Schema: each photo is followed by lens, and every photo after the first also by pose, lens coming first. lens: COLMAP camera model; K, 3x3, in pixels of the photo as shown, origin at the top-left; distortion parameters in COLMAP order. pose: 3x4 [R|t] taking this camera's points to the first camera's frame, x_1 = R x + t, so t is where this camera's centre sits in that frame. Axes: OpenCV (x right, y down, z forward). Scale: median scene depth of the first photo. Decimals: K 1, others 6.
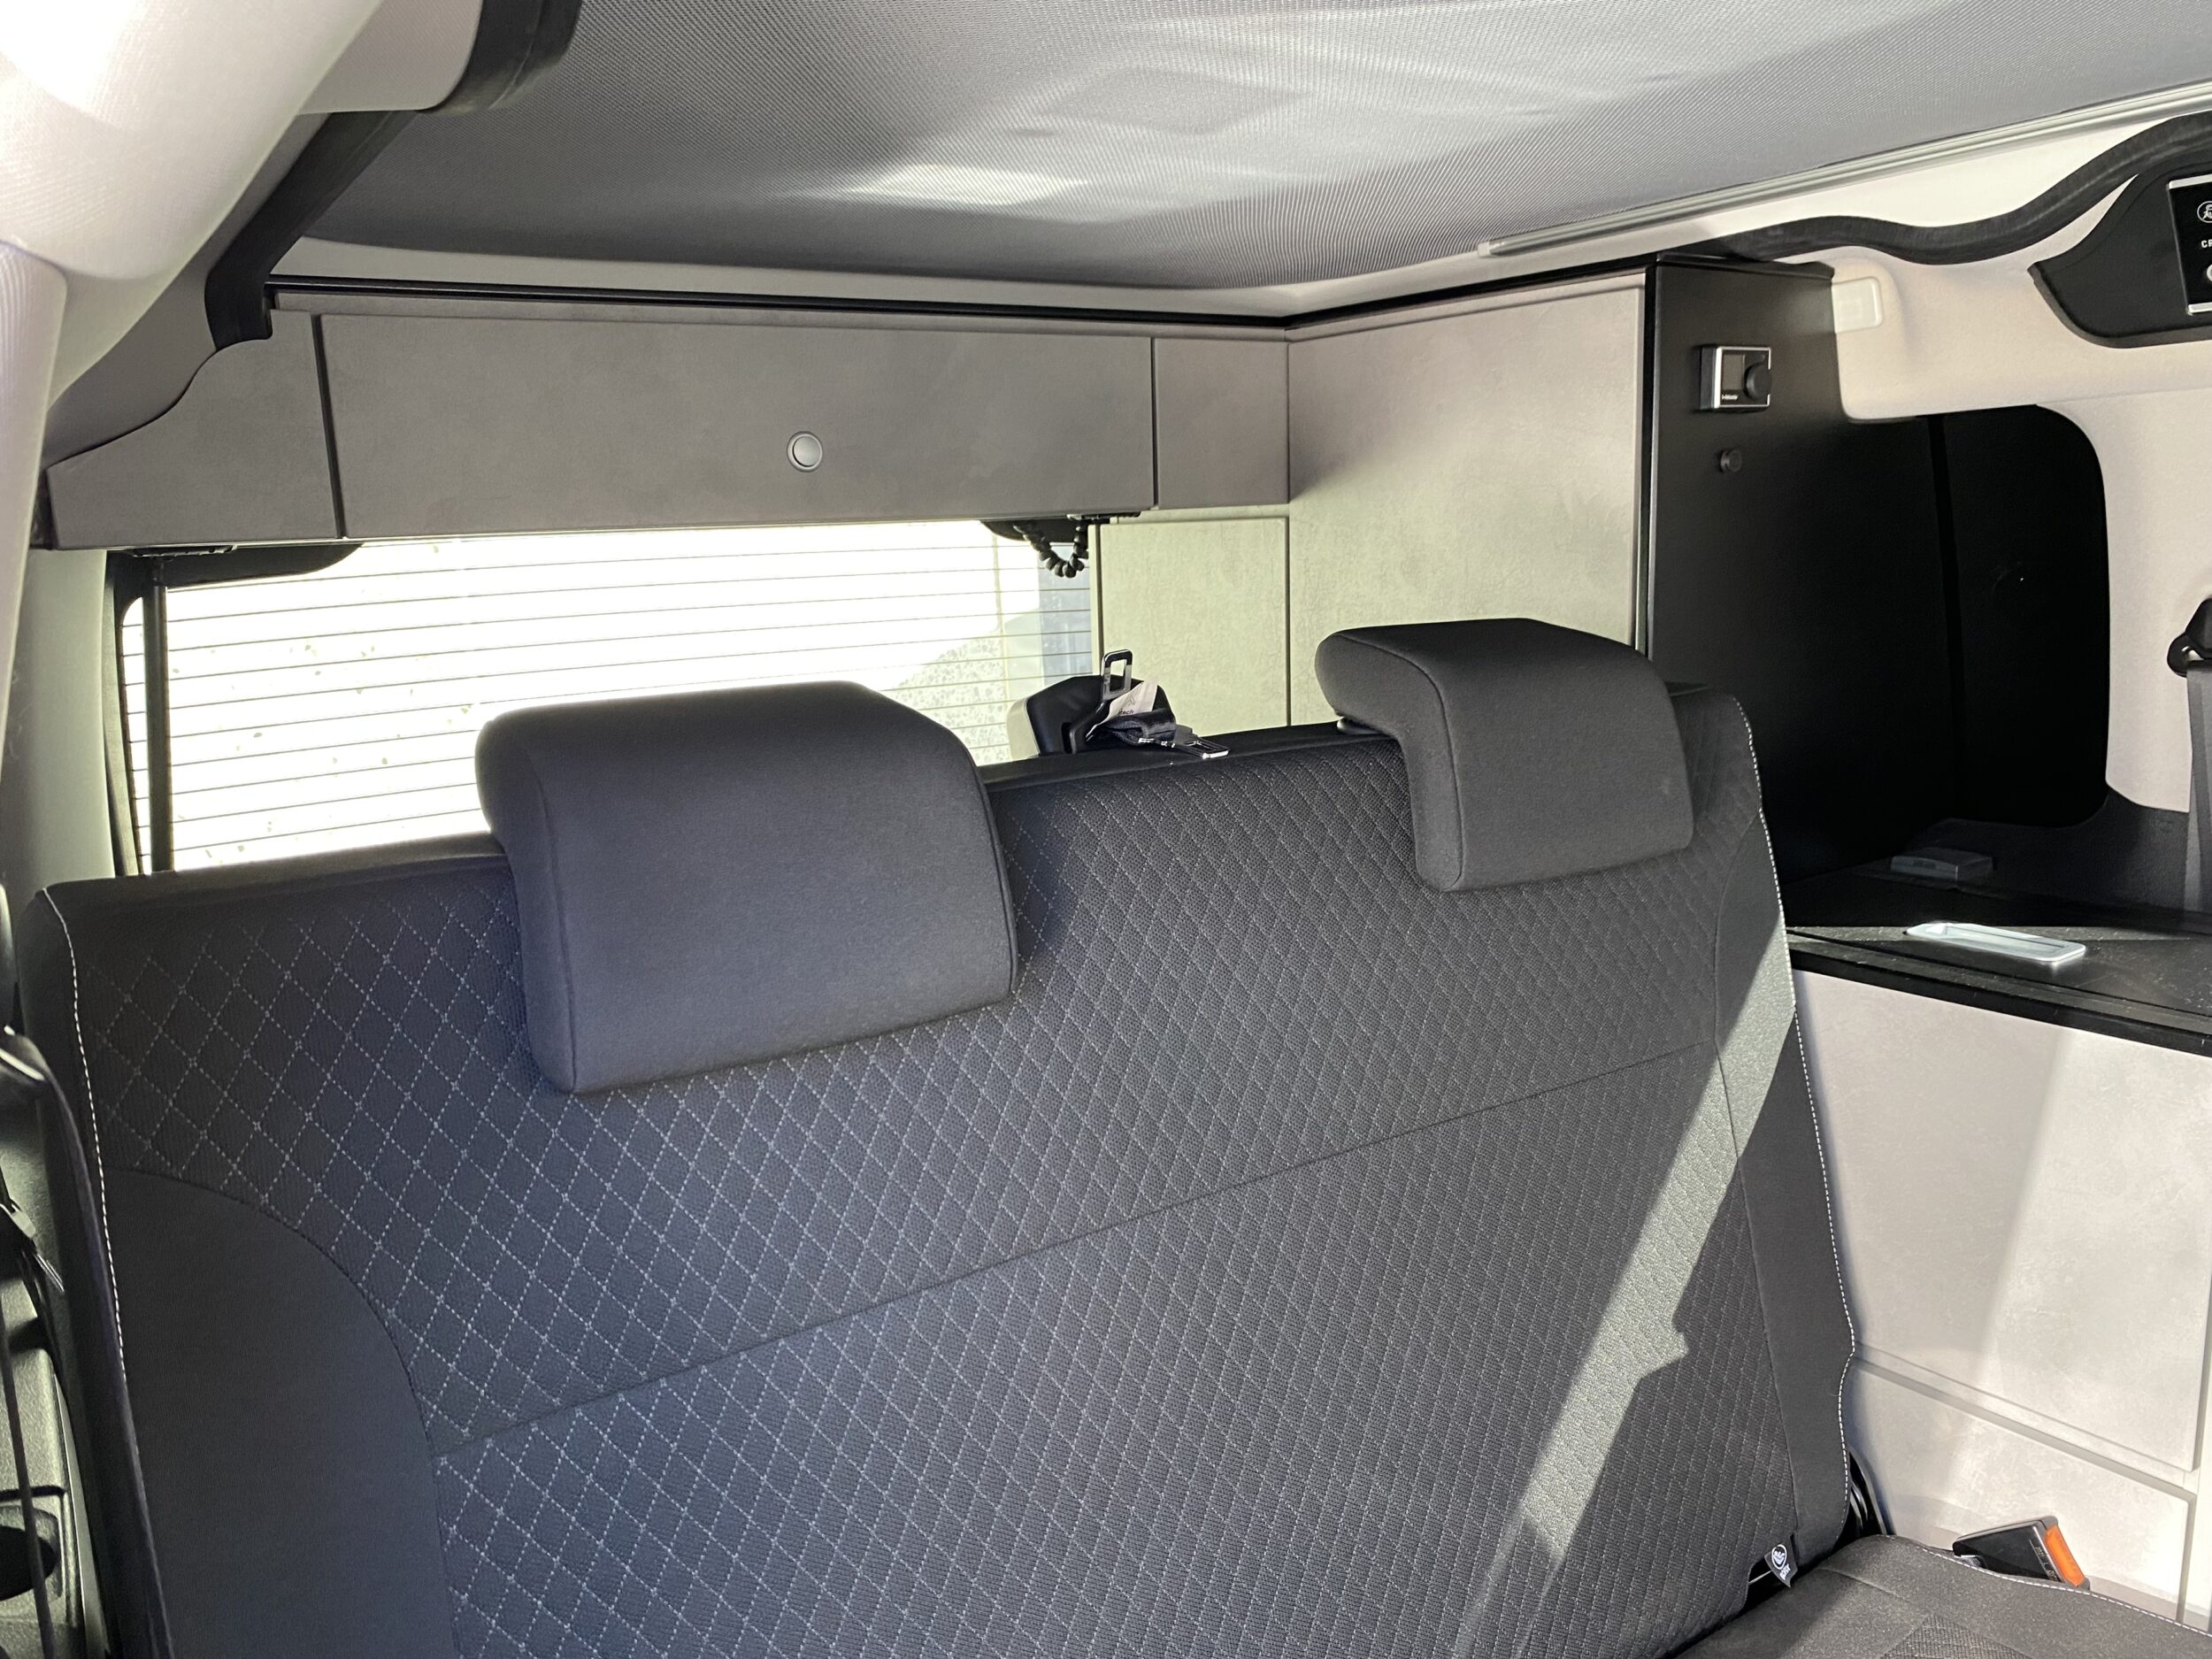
lens RADIAL K [[1675.0, 0, 1120.7], [0, 1675.0, 855.5], [0, 0, 1]] dist [0.002216, 0.004039]
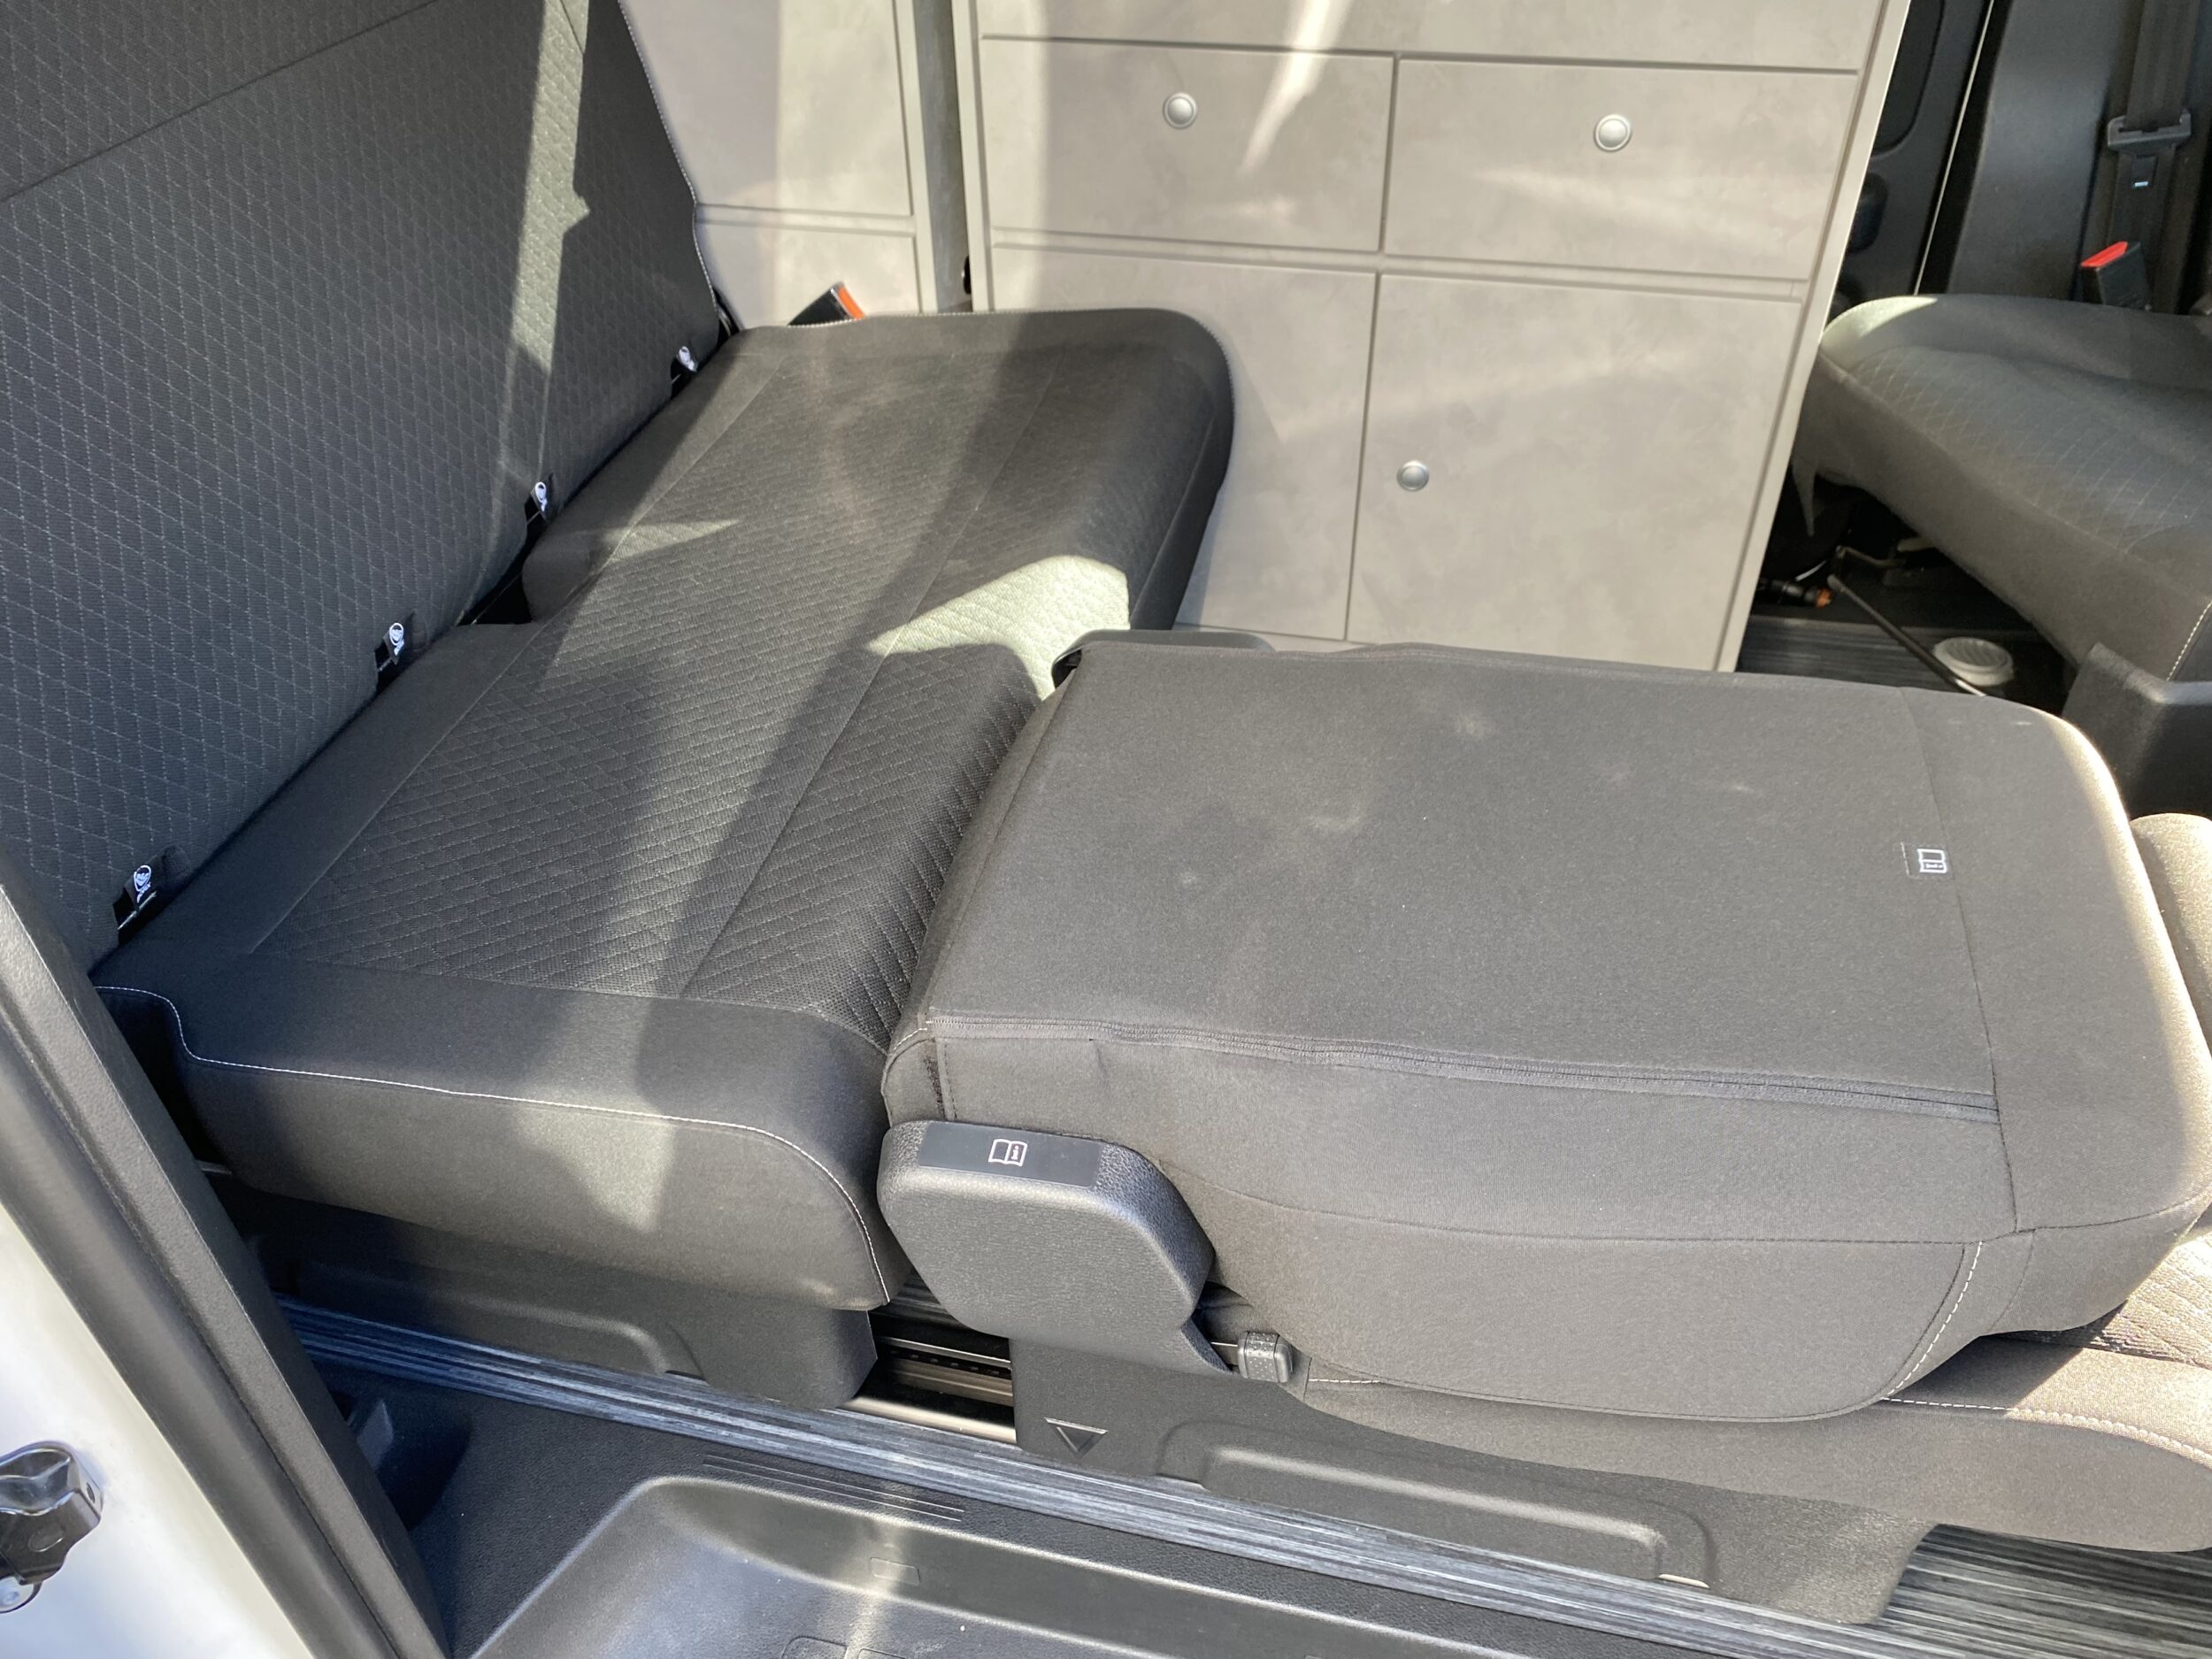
lens RADIAL K [[1728.4, 0, 1106.0], [0, 1728.4, 829.5], [0, 0, 1]] dist [0.007600, -0.001677]
pose [[0.746815, -0.390411, 0.538374, -0.276545], [0.114390, 0.872892, 0.474314, 0.119002], [-0.655120, -0.292640, 0.696548, -0.351448]]
